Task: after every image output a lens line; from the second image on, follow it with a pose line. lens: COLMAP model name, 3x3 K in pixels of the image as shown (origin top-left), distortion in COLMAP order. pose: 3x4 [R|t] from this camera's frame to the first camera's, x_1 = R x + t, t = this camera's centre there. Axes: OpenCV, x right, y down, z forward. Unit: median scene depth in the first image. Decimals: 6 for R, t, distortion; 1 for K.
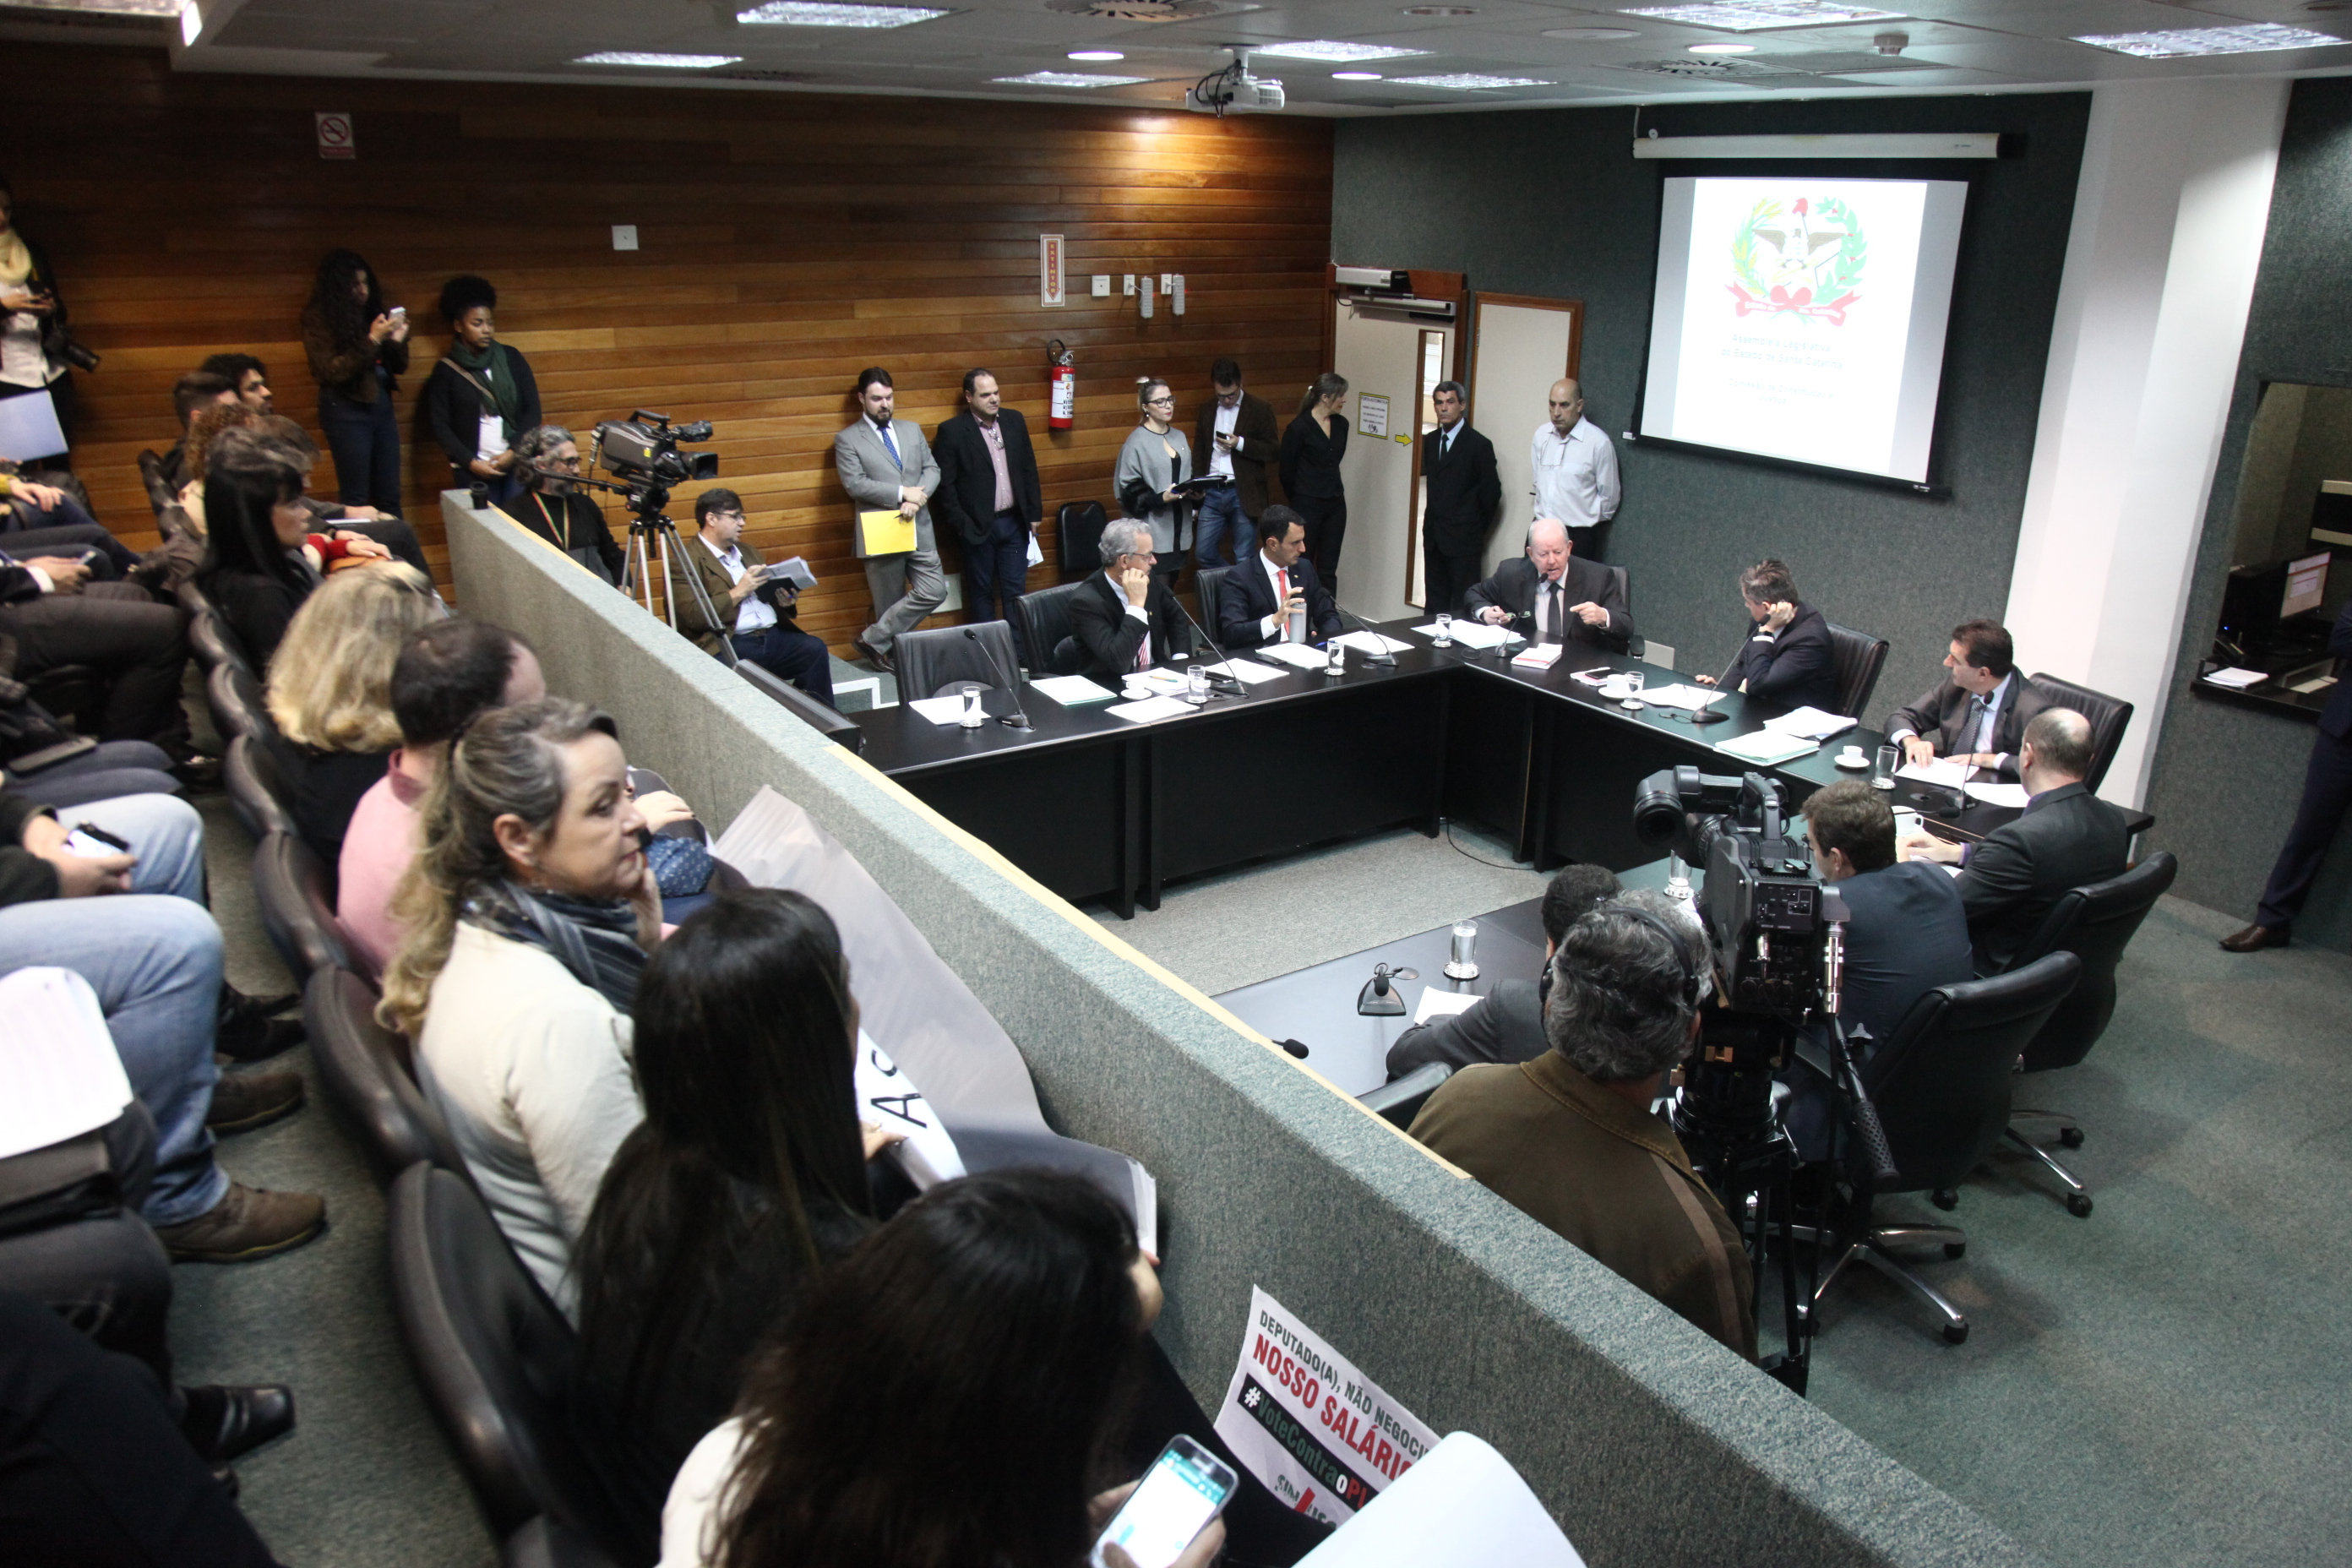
lens RADIAL K [[1629.9, 0, 1217.7], [0, 1629.9, 803.2], [0, 0, 1]] dist [-0.105388, 0.063402]
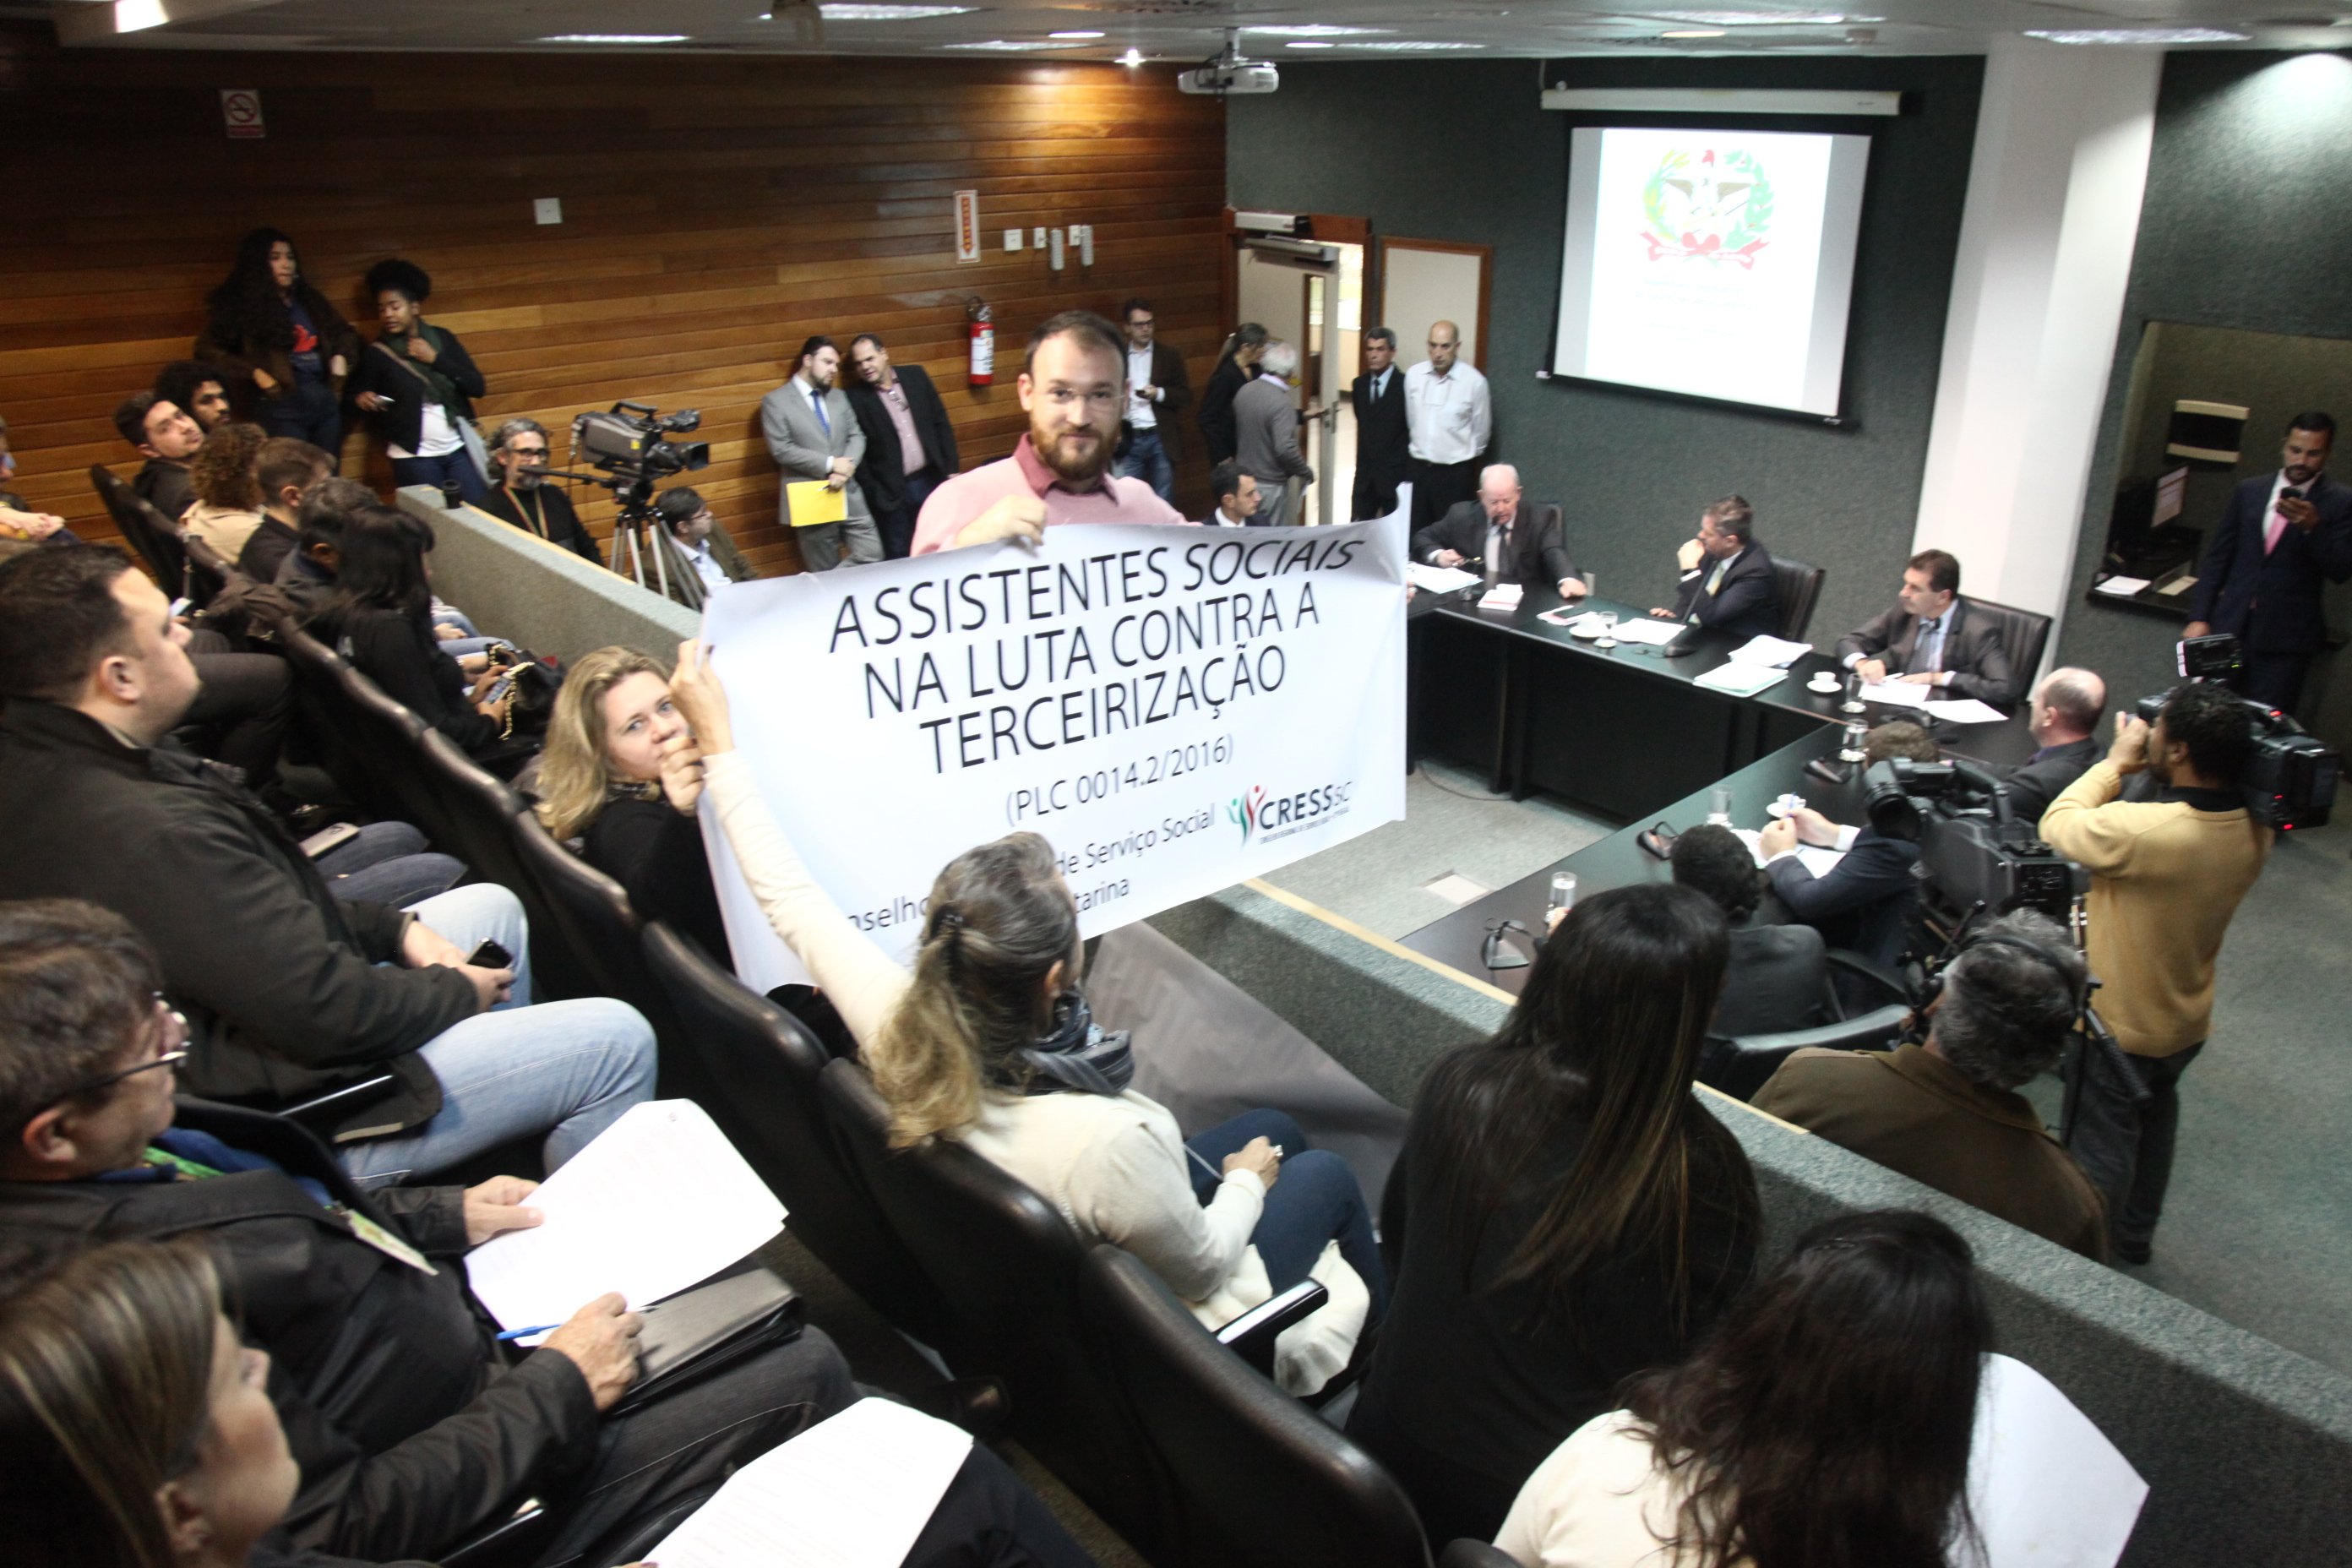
lens RADIAL K [[1629.9, 0, 1234.1], [0, 1629.9, 774.2], [0, 0, 1]] dist [-0.105388, 0.063402]
pose [[0.989075, -0.067321, 0.131143, -0.116212], [0.062372, 0.997190, 0.041492, -0.029445], [-0.133567, -0.032859, 0.990495, -0.025616]]
